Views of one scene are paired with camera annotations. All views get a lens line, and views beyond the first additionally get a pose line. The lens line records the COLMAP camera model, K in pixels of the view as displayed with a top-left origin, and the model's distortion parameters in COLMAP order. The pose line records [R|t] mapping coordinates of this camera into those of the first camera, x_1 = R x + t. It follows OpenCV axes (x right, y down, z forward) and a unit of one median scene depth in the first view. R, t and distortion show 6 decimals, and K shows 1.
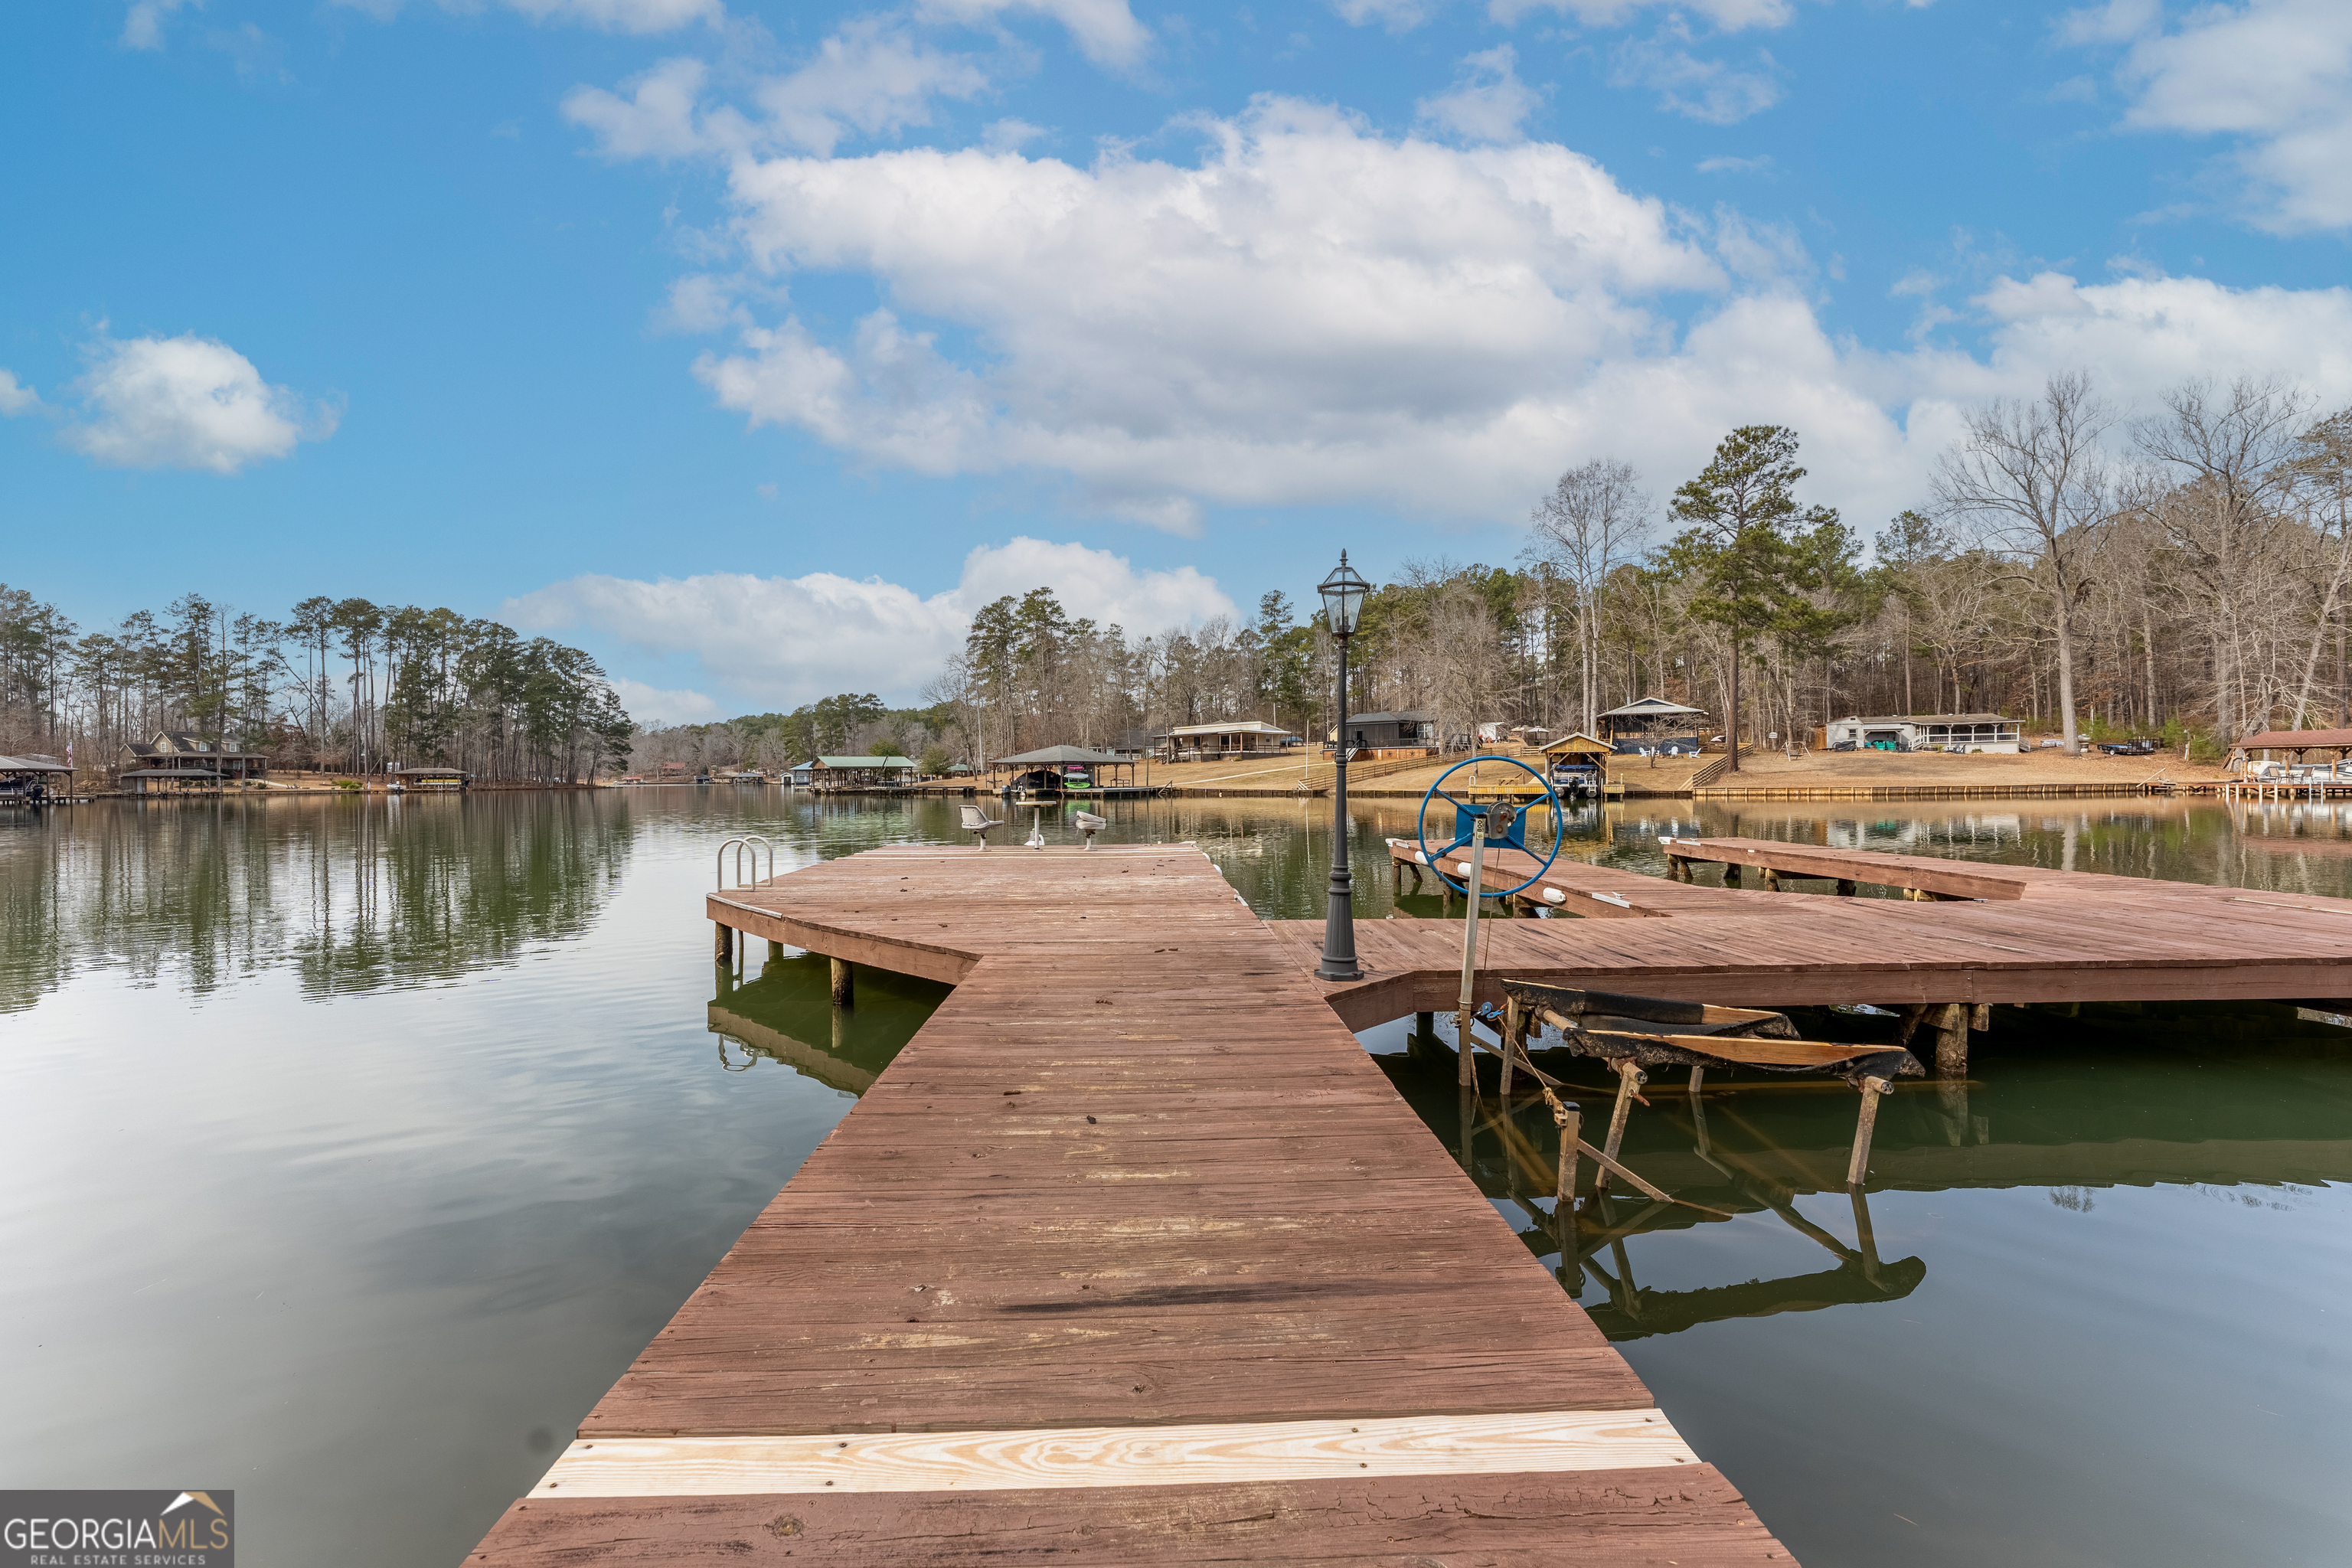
lens RADIAL K [[943.1, 0, 1155.9], [0, 943.1, 779.7], [0, 0, 1]] dist [0.004014, -0.000638]
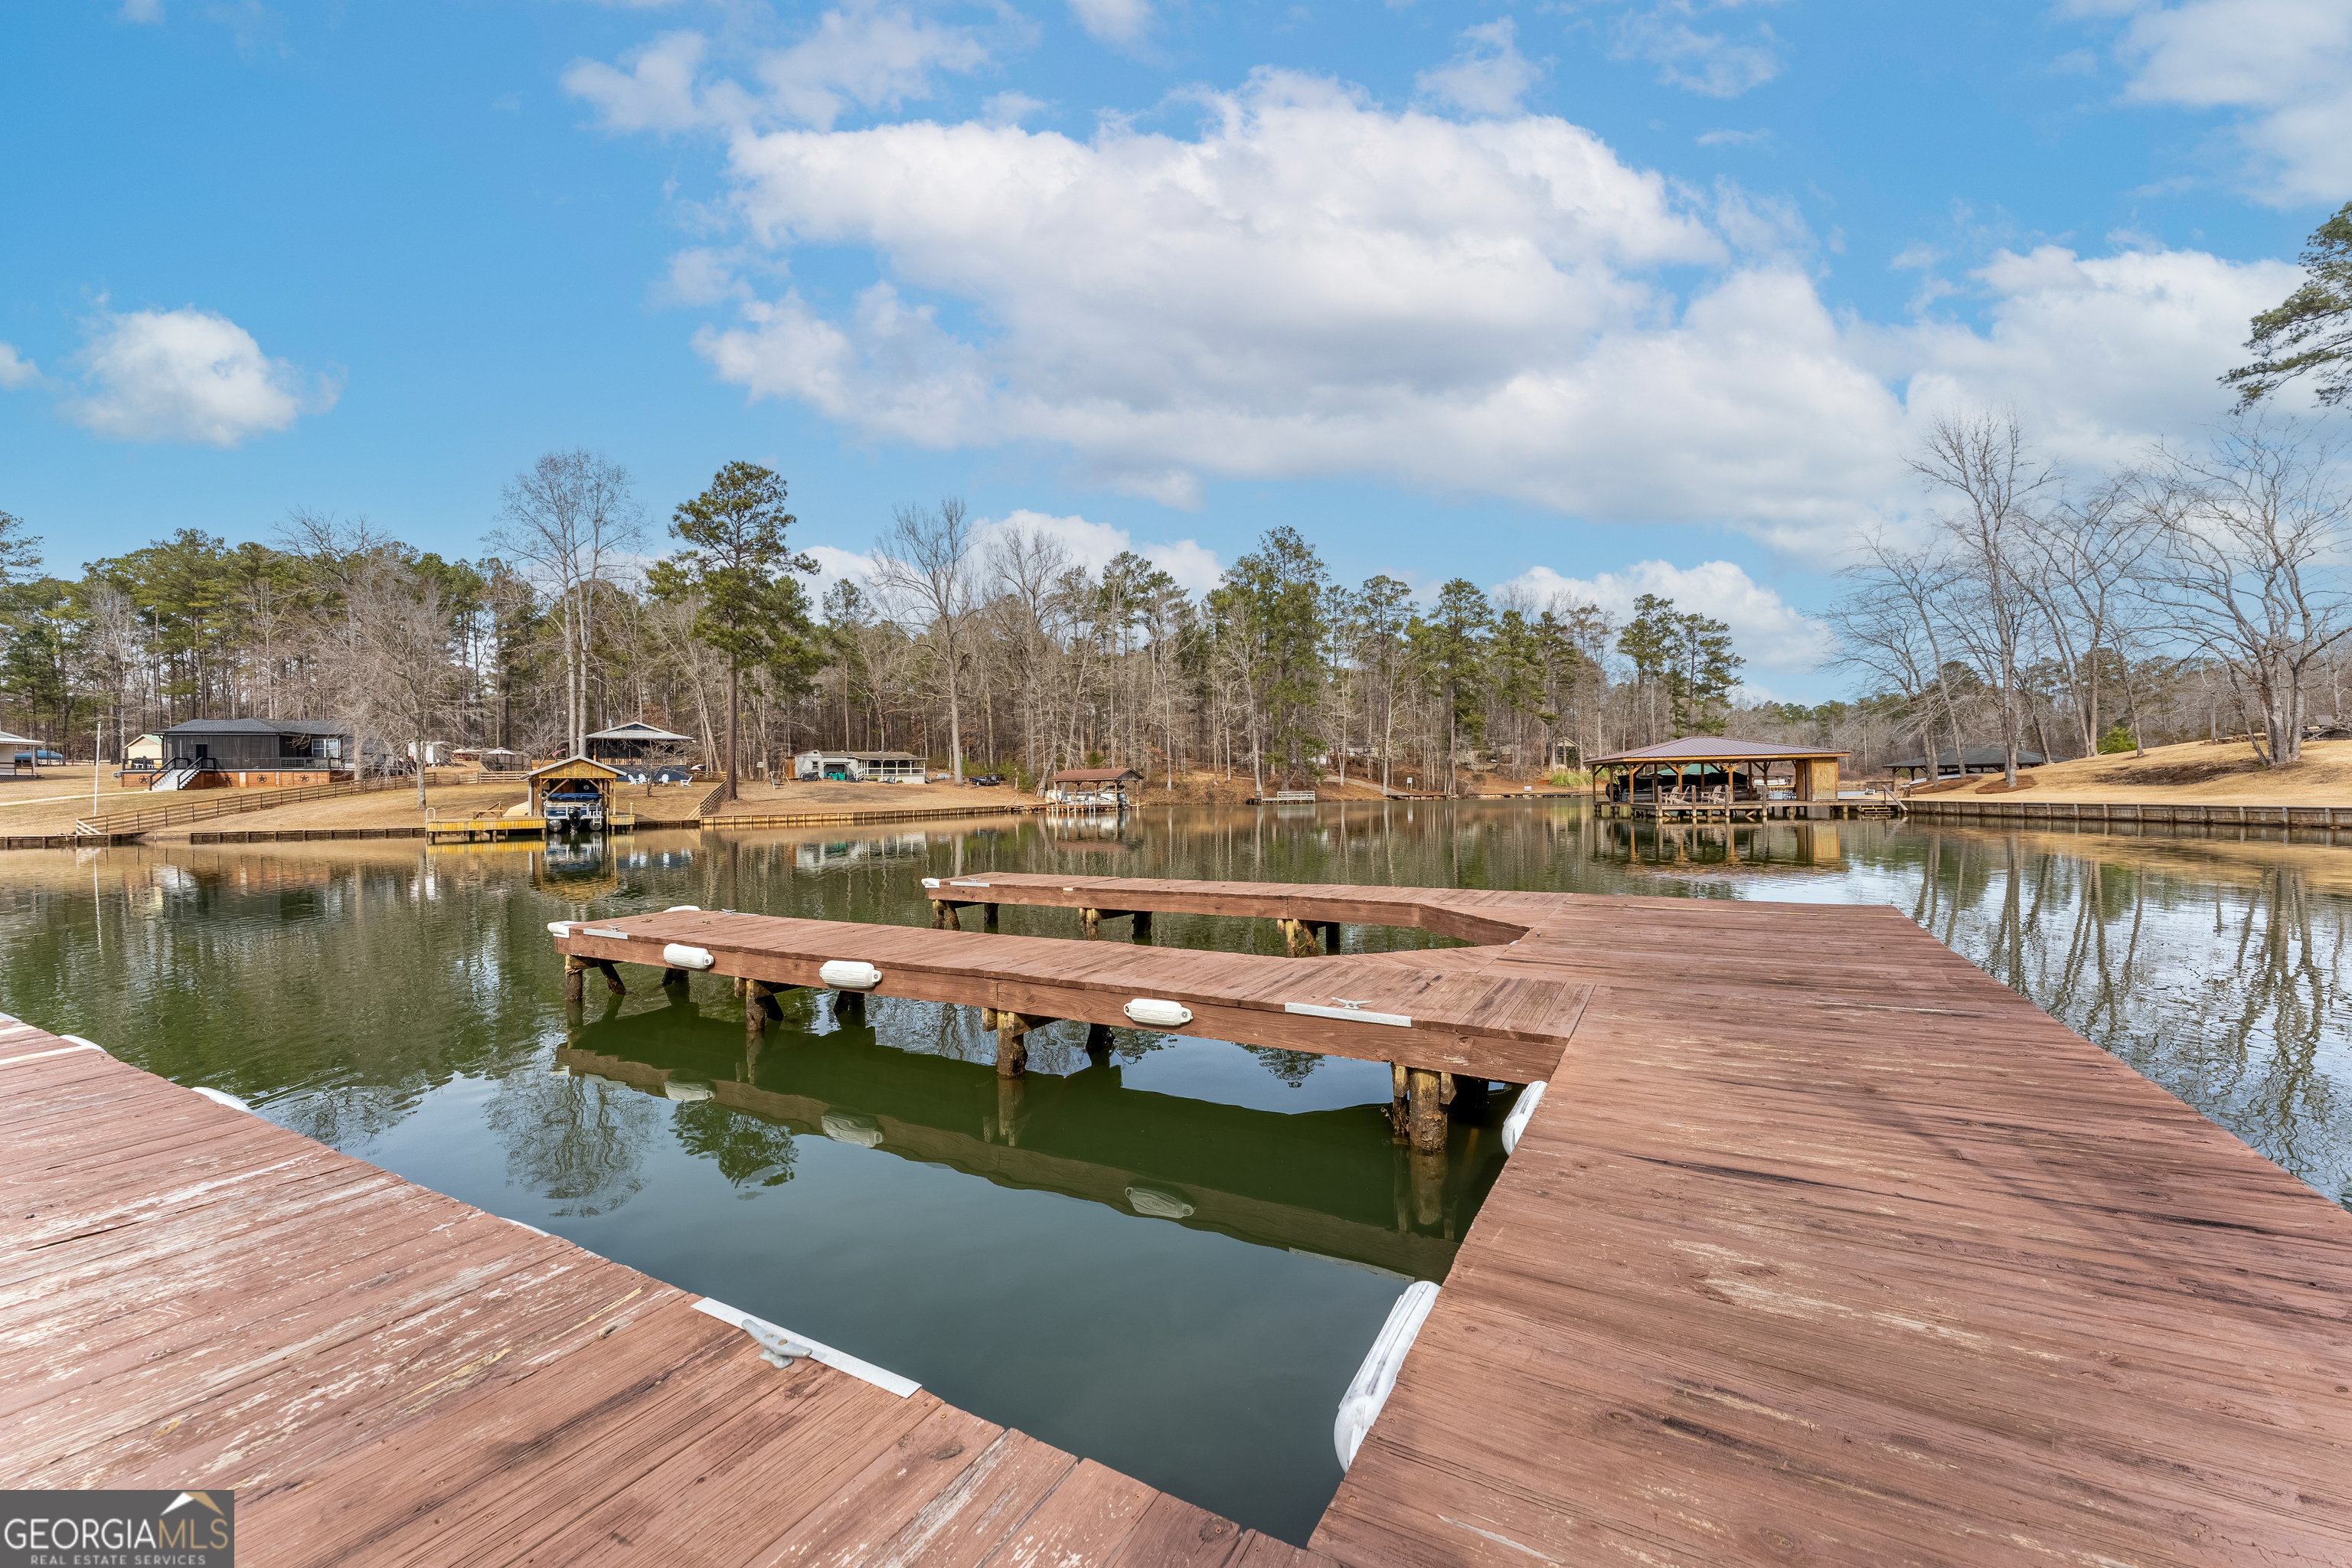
lens RADIAL K [[943.1, 0, 1161.4], [0, 943.1, 782.9], [0, 0, 1]] dist [0.004014, -0.000638]
pose [[0.521587, 0.008039, 0.853161, -0.004436], [0.015863, 0.999691, -0.019118, -0.000139], [-0.853051, 0.023505, 0.521298, 0.058830]]
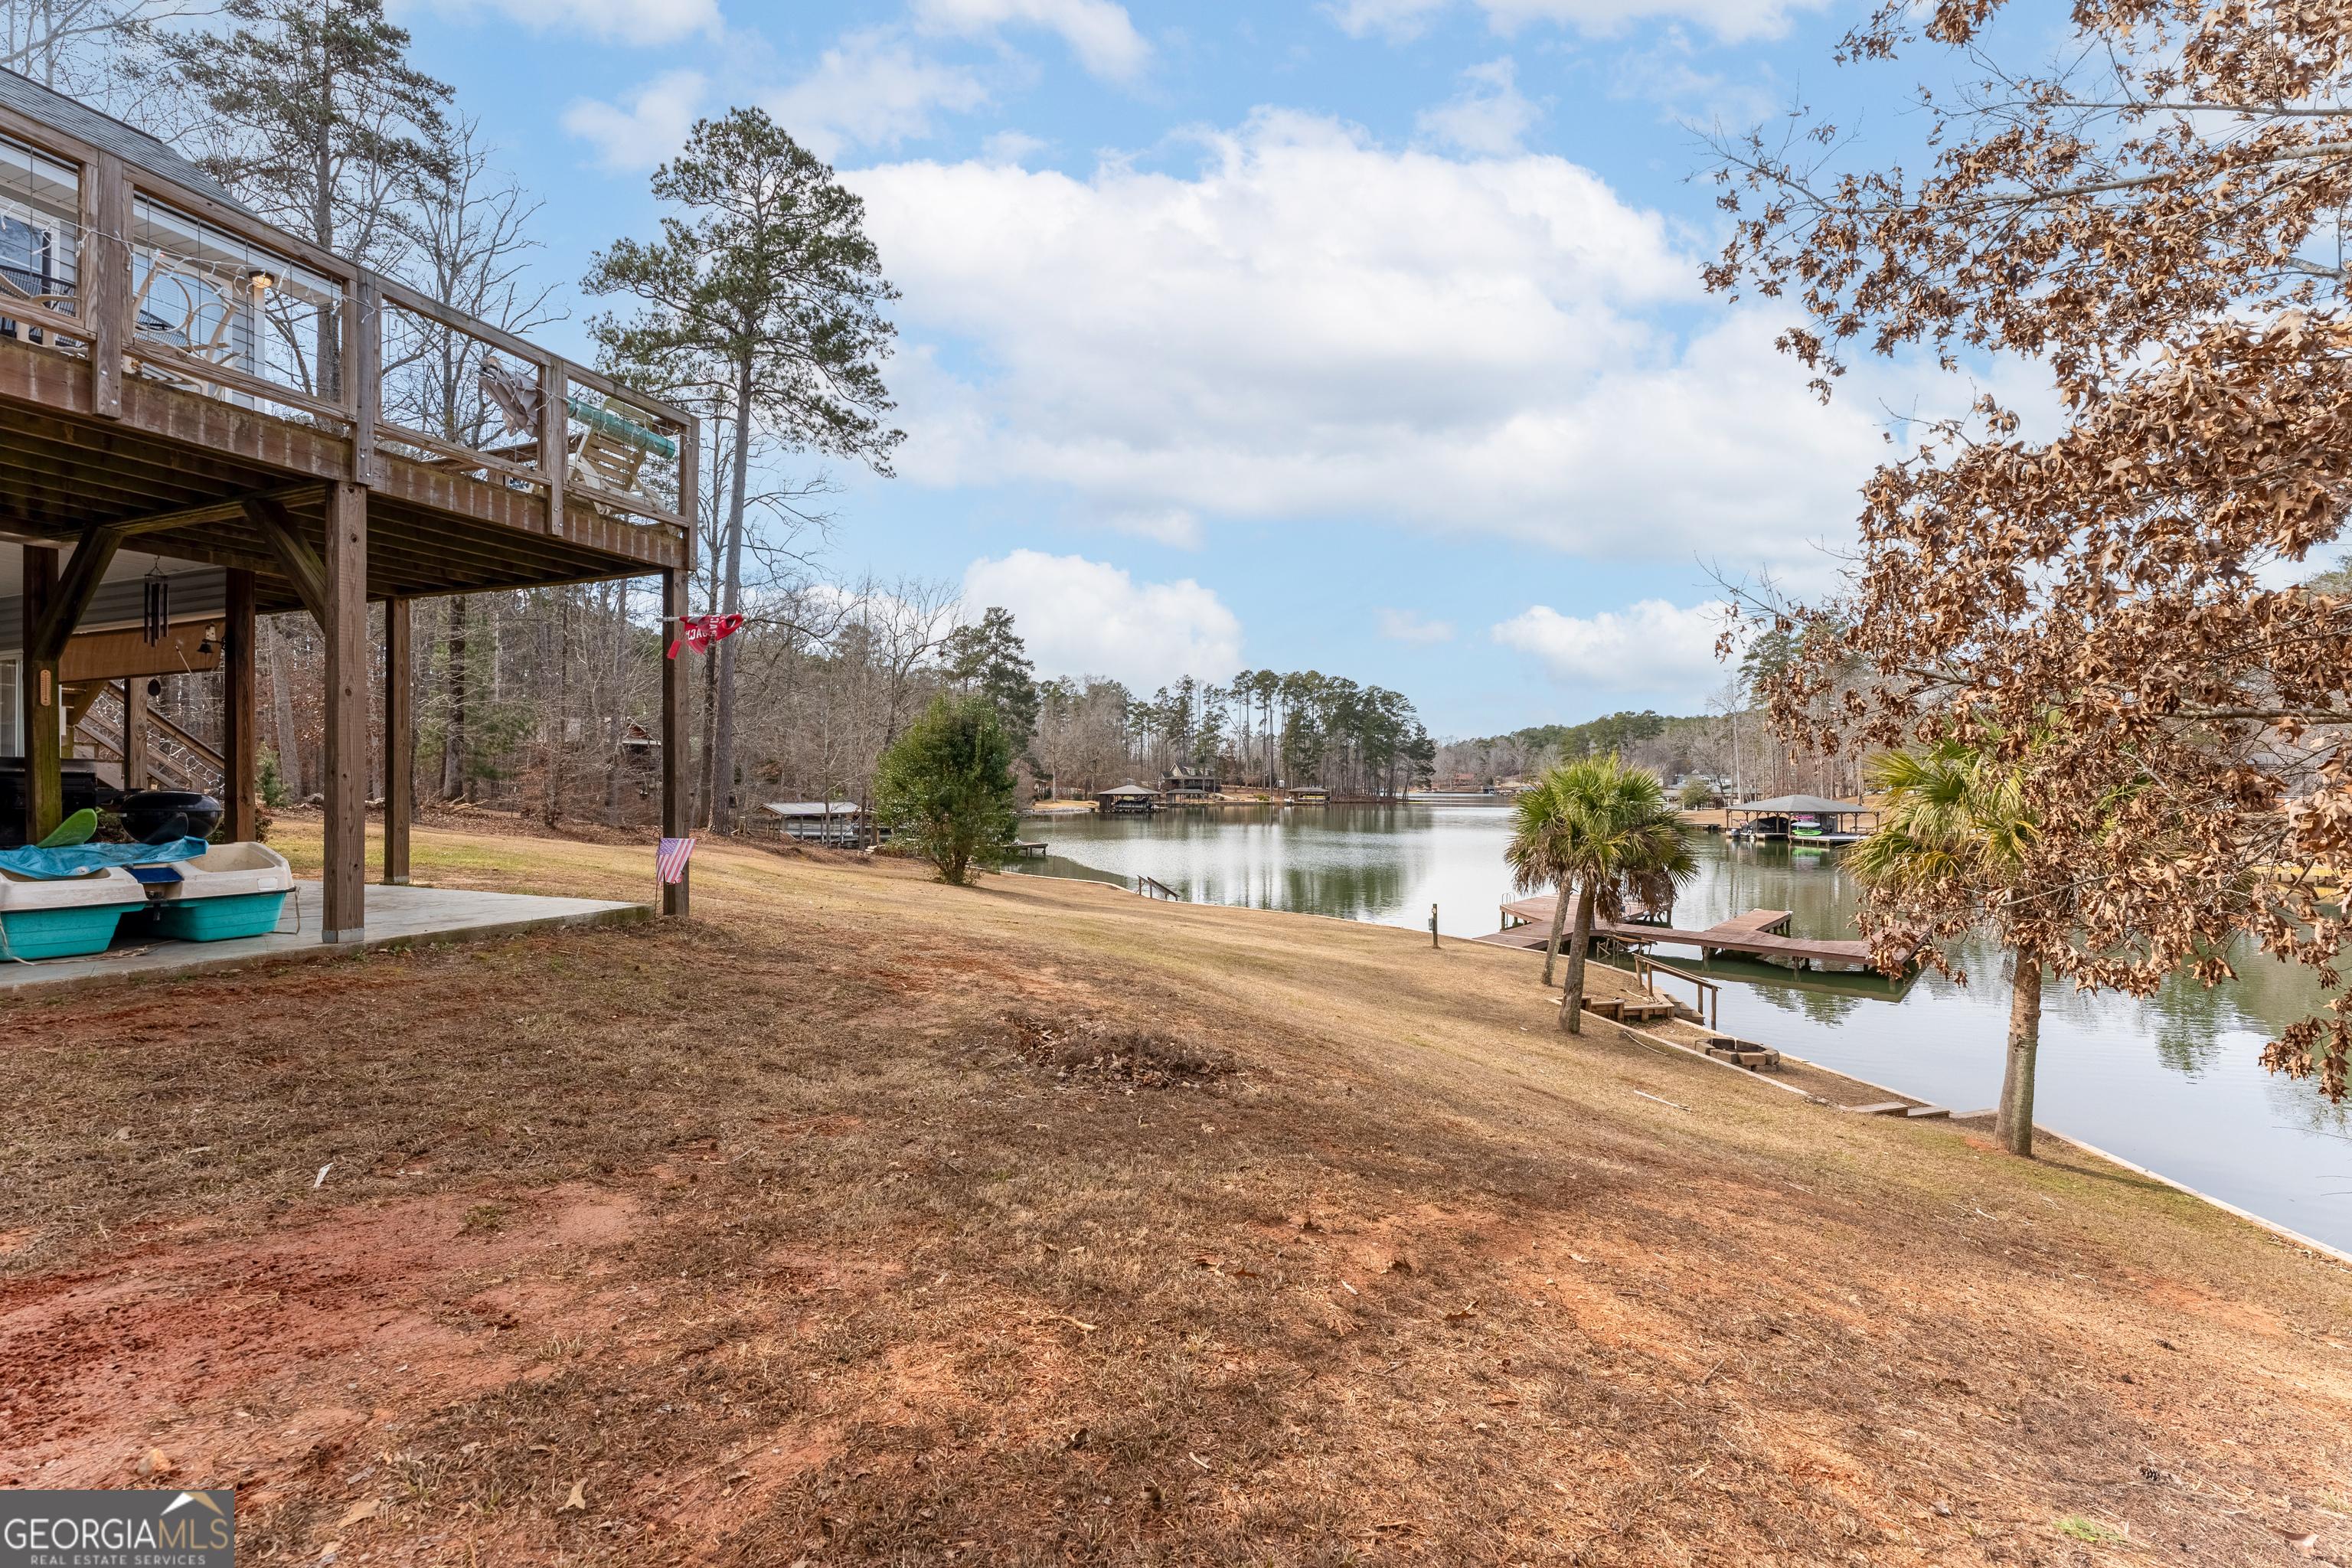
lens RADIAL K [[943.1, 0, 1156.0], [0, 943.1, 775.9], [0, 0, 1]] dist [0.004014, -0.000638]
pose [[0.706854, 0.007333, -0.707321, 0.127396], [-0.012506, 0.999920, -0.002131, -0.038313], [0.707249, 0.010352, 0.706889, -0.275869]]
